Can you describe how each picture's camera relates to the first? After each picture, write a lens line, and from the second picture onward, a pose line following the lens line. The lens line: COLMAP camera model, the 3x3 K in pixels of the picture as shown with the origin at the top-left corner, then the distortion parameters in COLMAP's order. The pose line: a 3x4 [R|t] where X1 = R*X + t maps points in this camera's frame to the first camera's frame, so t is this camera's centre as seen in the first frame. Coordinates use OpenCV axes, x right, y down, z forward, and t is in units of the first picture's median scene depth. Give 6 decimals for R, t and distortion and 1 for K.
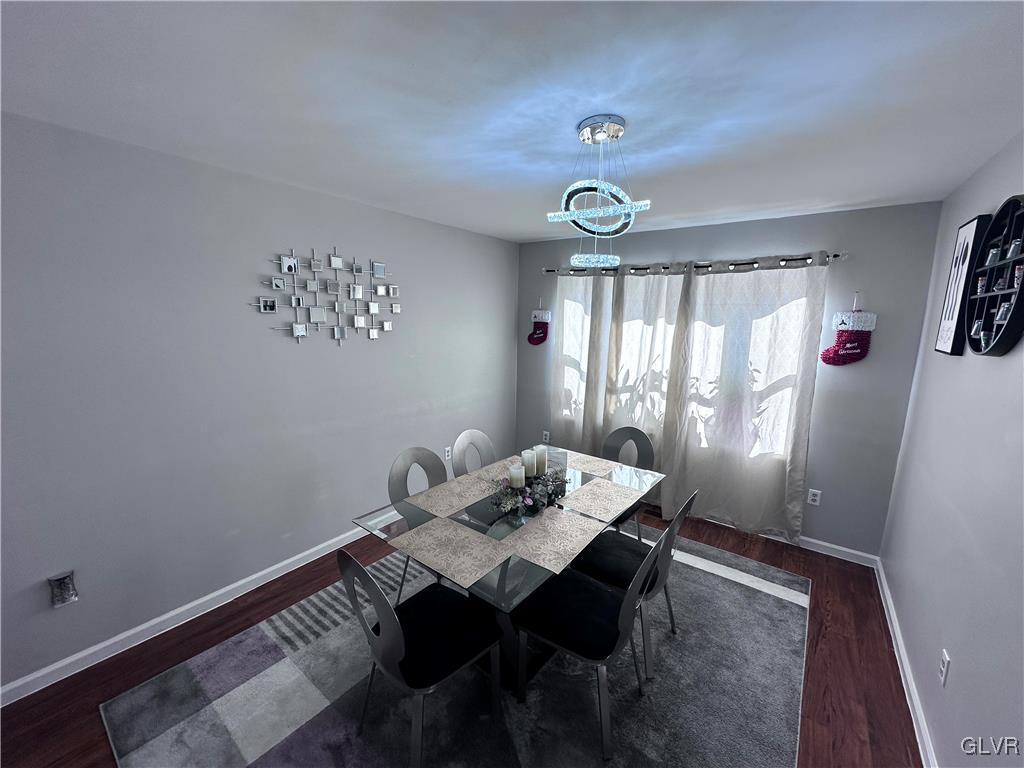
lens RADIAL K [[407.5, 0, 512.0], [0, 407.5, 384.0], [0, 0, 1]] dist [-0.003934, 0.000359]
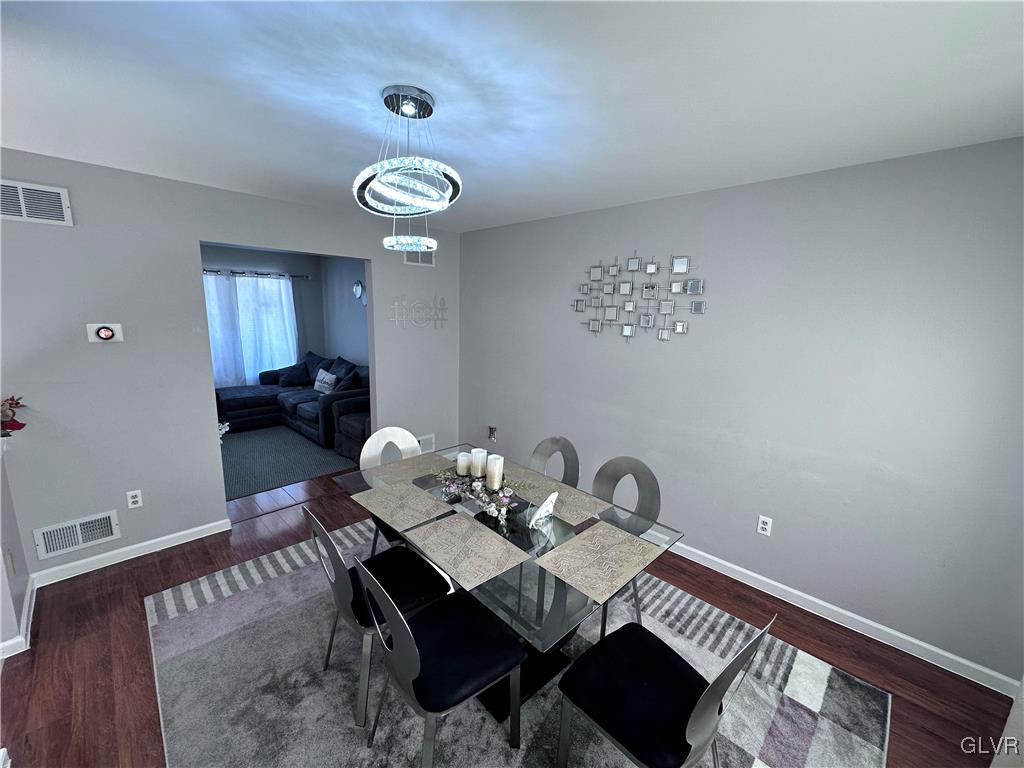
lens RADIAL K [[407.5, 0, 512.0], [0, 407.5, 384.0], [0, 0, 1]] dist [-0.003934, 0.000359]
pose [[-0.139928, 0.156973, -0.977640, 1.022623], [-0.198972, 0.962756, 0.183061, -0.183256], [0.969964, 0.220138, -0.103484, 1.245579]]
